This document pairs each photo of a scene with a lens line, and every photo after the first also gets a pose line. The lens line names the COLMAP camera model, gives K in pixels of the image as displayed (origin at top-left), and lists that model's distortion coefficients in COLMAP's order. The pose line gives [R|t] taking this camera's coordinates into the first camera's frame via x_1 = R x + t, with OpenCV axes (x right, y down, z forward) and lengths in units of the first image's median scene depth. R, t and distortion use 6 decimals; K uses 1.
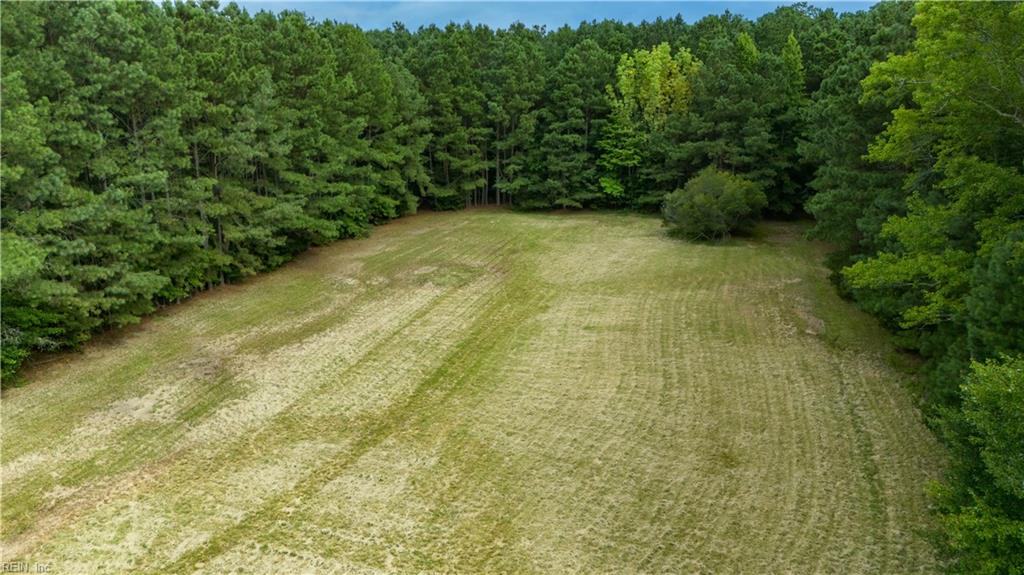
lens RADIAL K [[750.3, 0, 512.0], [0, 750.3, 287.5], [0, 0, 1]] dist [0.104085, -0.087774]
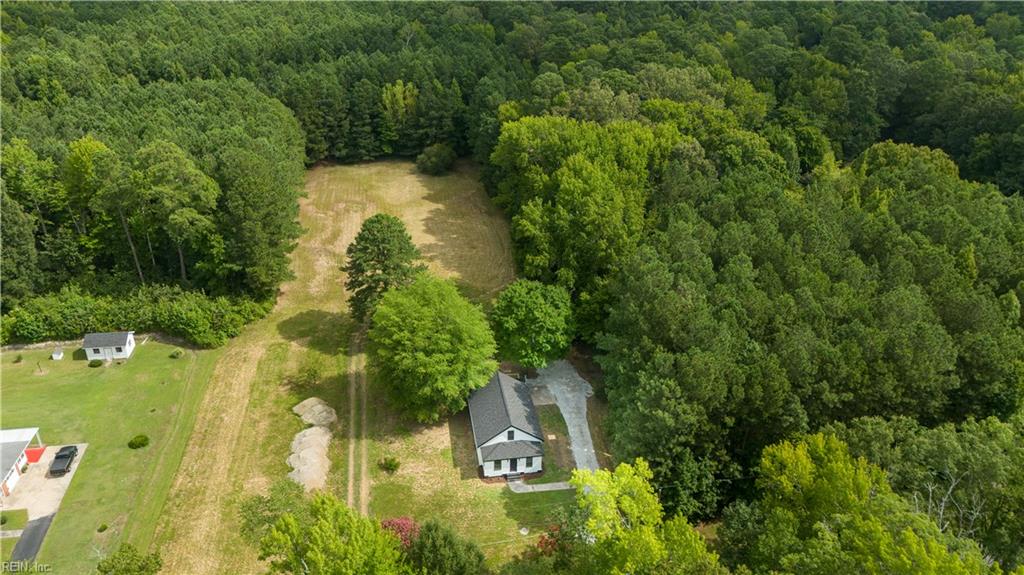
lens RADIAL K [[750.3, 0, 512.0], [0, 750.3, 287.5], [0, 0, 1]] dist [0.104085, -0.087774]
pose [[0.889876, -0.201783, 0.409151, -0.536422], [0.114677, 0.967005, 0.227488, -0.206593], [-0.441554, -0.155516, 0.883654, -1.190746]]
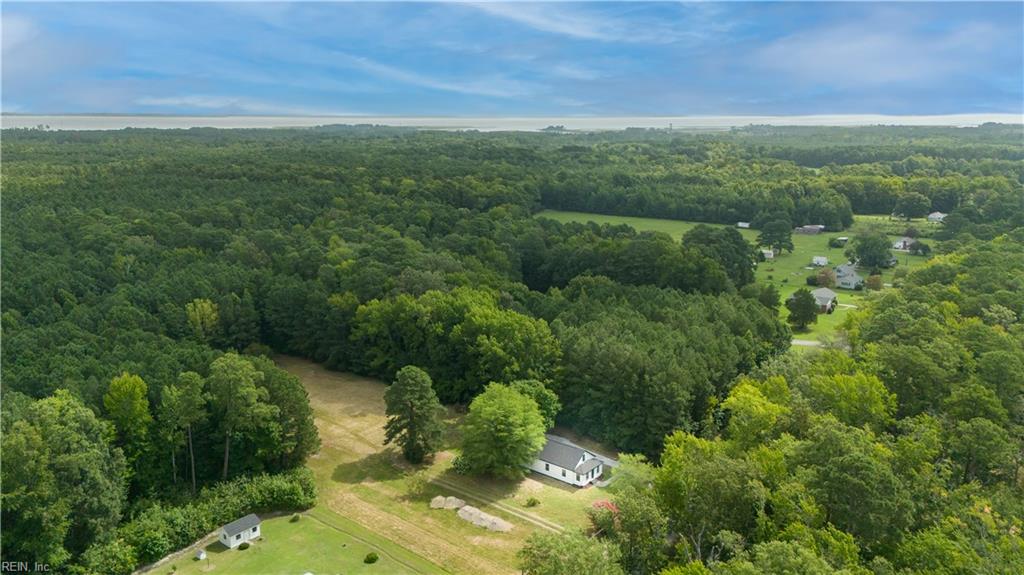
lens RADIAL K [[750.3, 0, 512.0], [0, 750.3, 287.5], [0, 0, 1]] dist [0.104085, -0.087774]
pose [[0.360770, -0.203999, 0.910071, -1.714730], [0.254184, 0.960354, 0.114506, -0.390044], [-0.897349, 0.190015, 0.398320, -0.918053]]
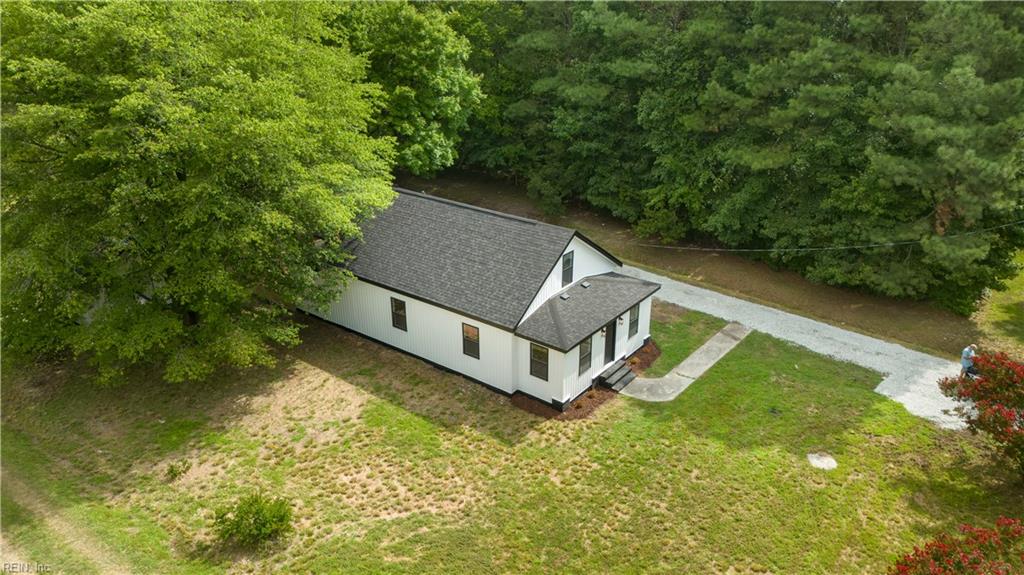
lens RADIAL K [[750.3, 0, 512.0], [0, 750.3, 287.5], [0, 0, 1]] dist [0.104085, -0.087774]
pose [[0.330854, -0.386344, 0.860973, -0.473181], [0.255065, 0.915008, 0.312575, 0.117830], [-0.908558, 0.116187, 0.401277, -0.417227]]
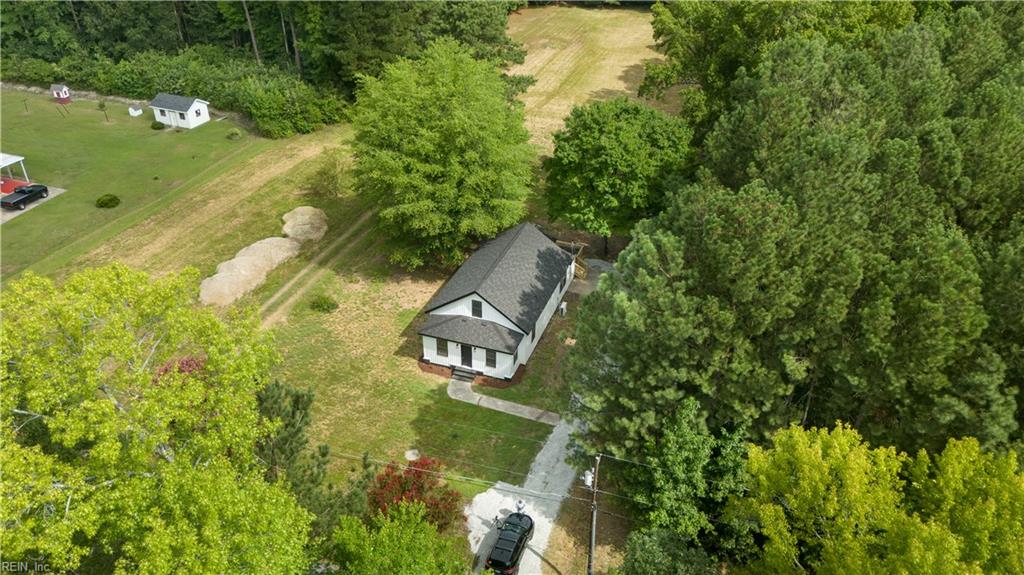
lens RADIAL K [[750.3, 0, 512.0], [0, 750.3, 287.5], [0, 0, 1]] dist [0.104085, -0.087774]
pose [[0.999609, 0.021014, -0.018438, -0.110897], [-0.015029, 0.960061, 0.279386, 0.034956], [0.023573, -0.279000, 0.960002, -0.899706]]
